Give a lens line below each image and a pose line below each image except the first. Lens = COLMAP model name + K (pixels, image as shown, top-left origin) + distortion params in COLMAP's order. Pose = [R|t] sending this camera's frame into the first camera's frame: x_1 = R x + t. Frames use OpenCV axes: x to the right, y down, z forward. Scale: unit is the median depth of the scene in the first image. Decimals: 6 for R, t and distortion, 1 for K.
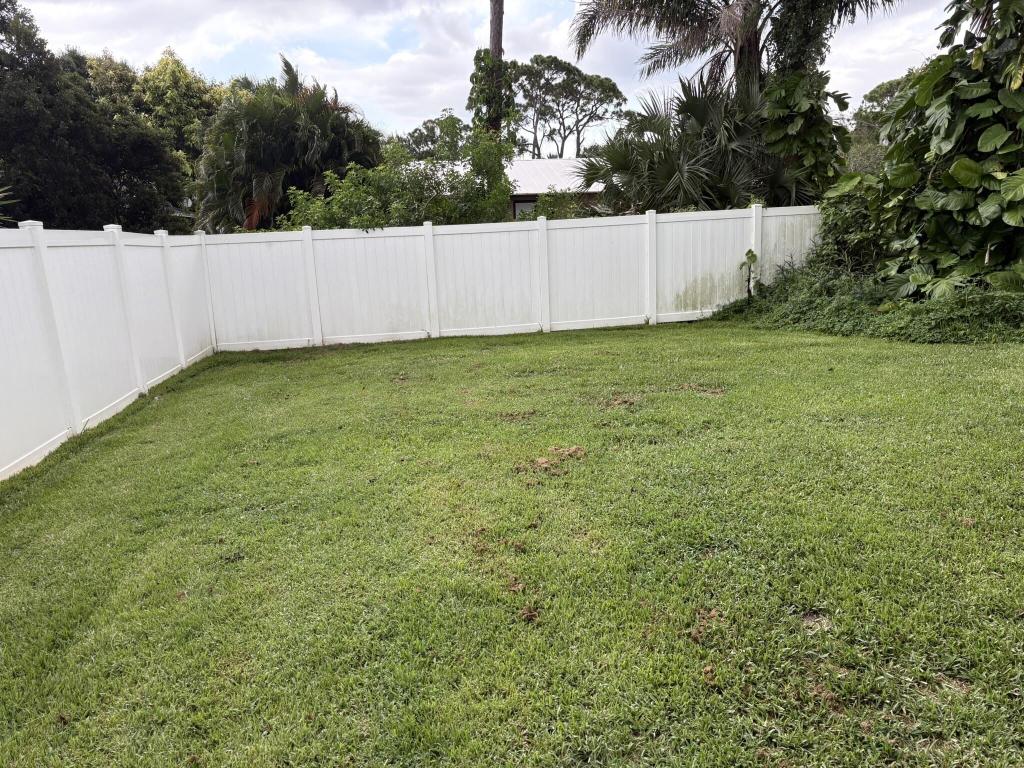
lens RADIAL K [[775.8, 0, 512.0], [0, 775.8, 384.0], [0, 0, 1]] dist [0.054778, -0.071491]
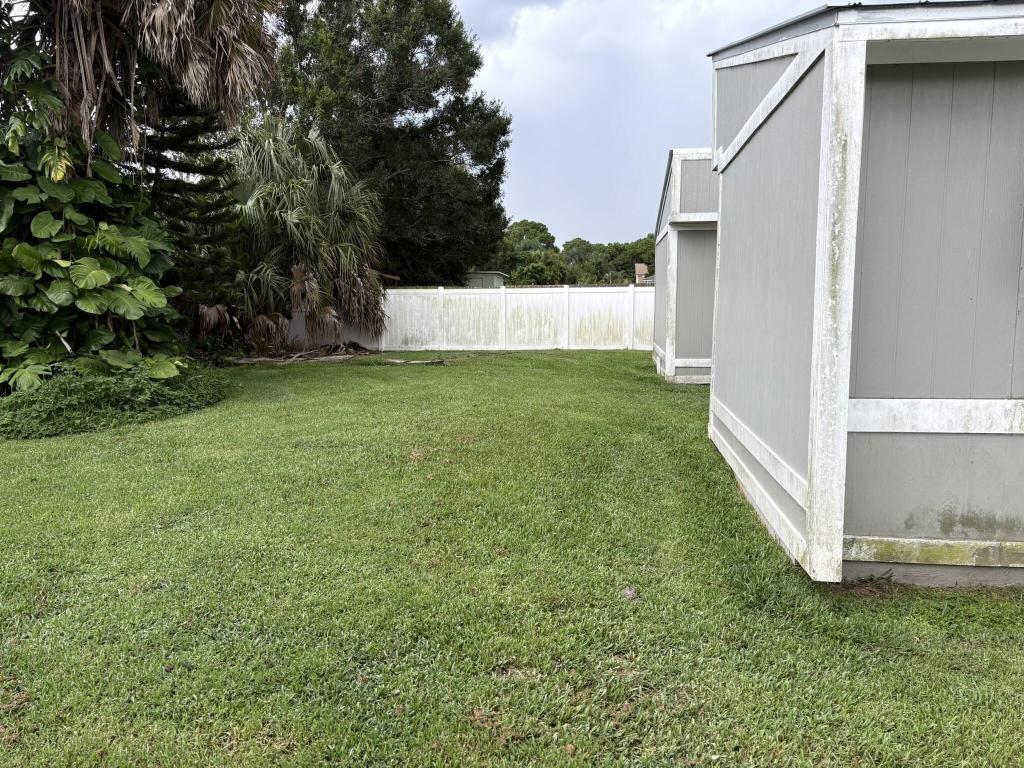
lens RADIAL K [[775.8, 0, 512.0], [0, 775.8, 384.0], [0, 0, 1]] dist [0.054778, -0.071491]
pose [[0.284371, -0.067839, 0.956311, -0.174777], [0.176059, 0.984225, 0.017466, -0.030817], [-0.942410, 0.163401, 0.291829, 0.191581]]
